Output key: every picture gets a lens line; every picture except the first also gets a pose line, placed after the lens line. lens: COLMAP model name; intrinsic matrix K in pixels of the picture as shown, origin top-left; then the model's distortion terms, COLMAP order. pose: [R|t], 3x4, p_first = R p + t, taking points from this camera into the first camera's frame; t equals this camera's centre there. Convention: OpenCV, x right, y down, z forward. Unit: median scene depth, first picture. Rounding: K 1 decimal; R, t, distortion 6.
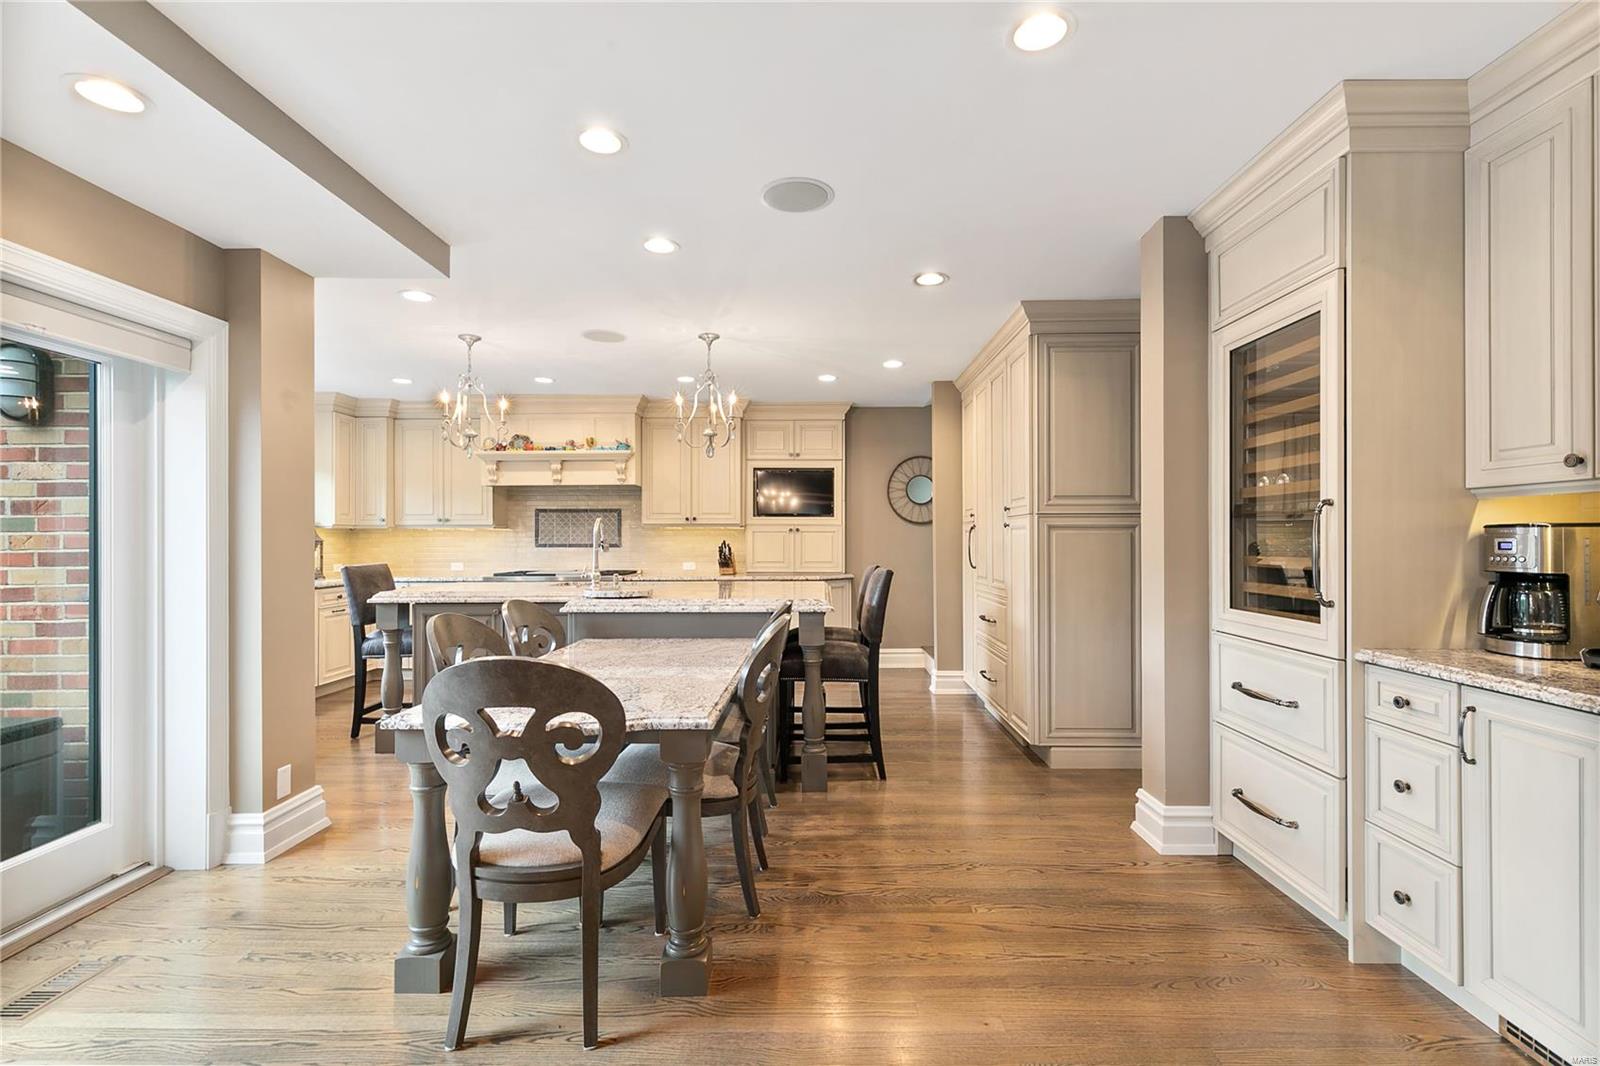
lens RADIAL K [[735.3, 0, 805.3], [0, 735.3, 542.5], [0, 0, 1]] dist [0.012793, -0.004186]
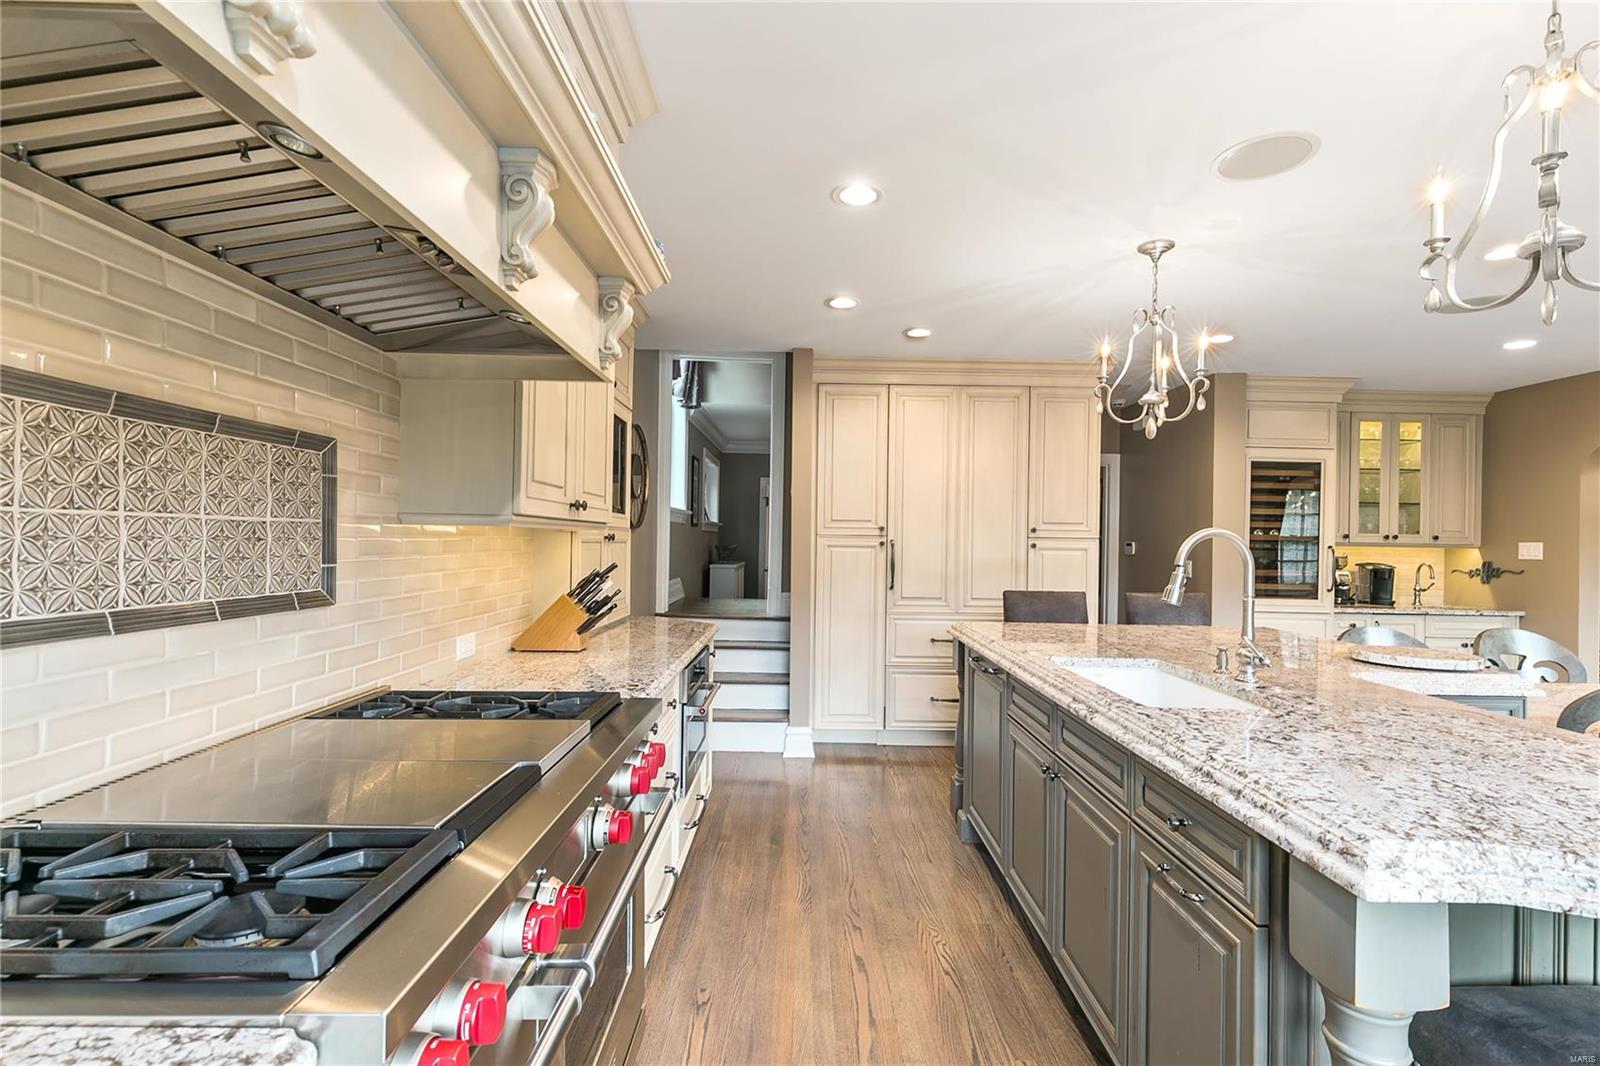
lens RADIAL K [[735.3, 0, 812.6], [0, 735.3, 531.5], [0, 0, 1]] dist [0.012793, -0.004186]
pose [[-0.050752, 0.012299, 0.998636, -0.536679], [-0.014631, 0.999808, -0.013057, -0.017438], [-0.998604, -0.015274, -0.050563, 0.946418]]
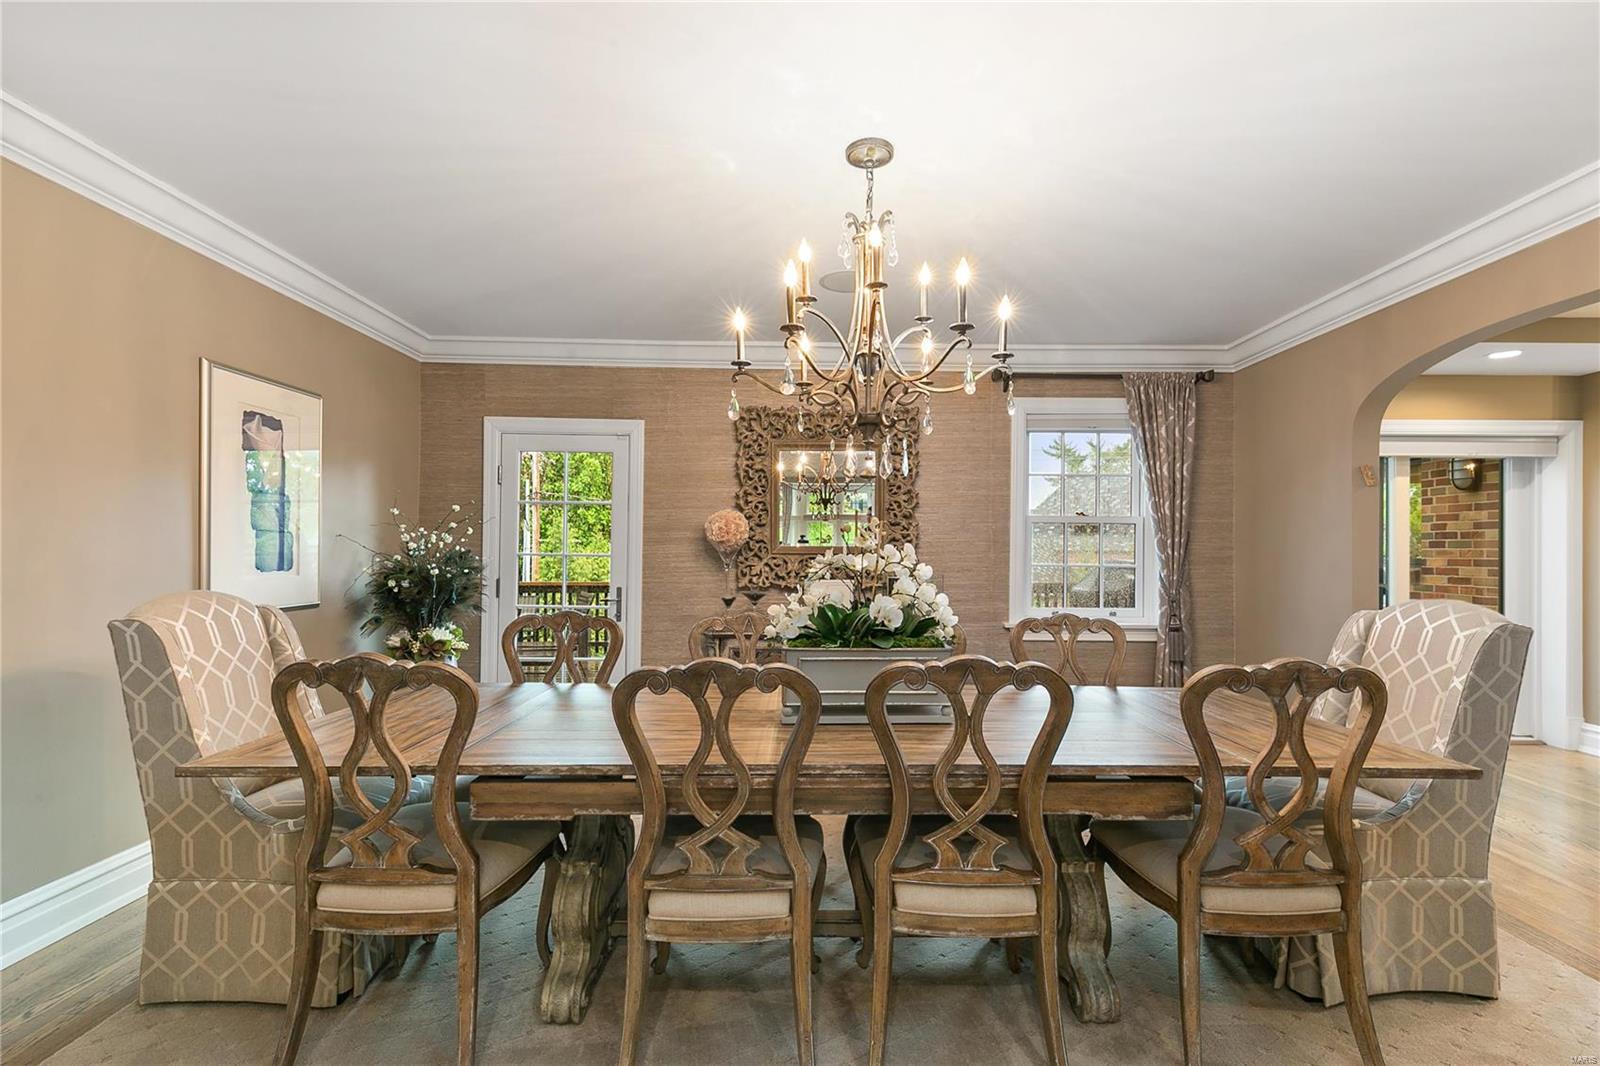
lens RADIAL K [[735.3, 0, 808.8], [0, 735.3, 545.5], [0, 0, 1]] dist [0.012793, -0.004186]
pose [[0.036255, 0.000382, -0.999342, 0.345414], [-0.005252, 0.999986, 0.000191, -0.005604], [0.999329, 0.005241, 0.036257, -0.332297]]
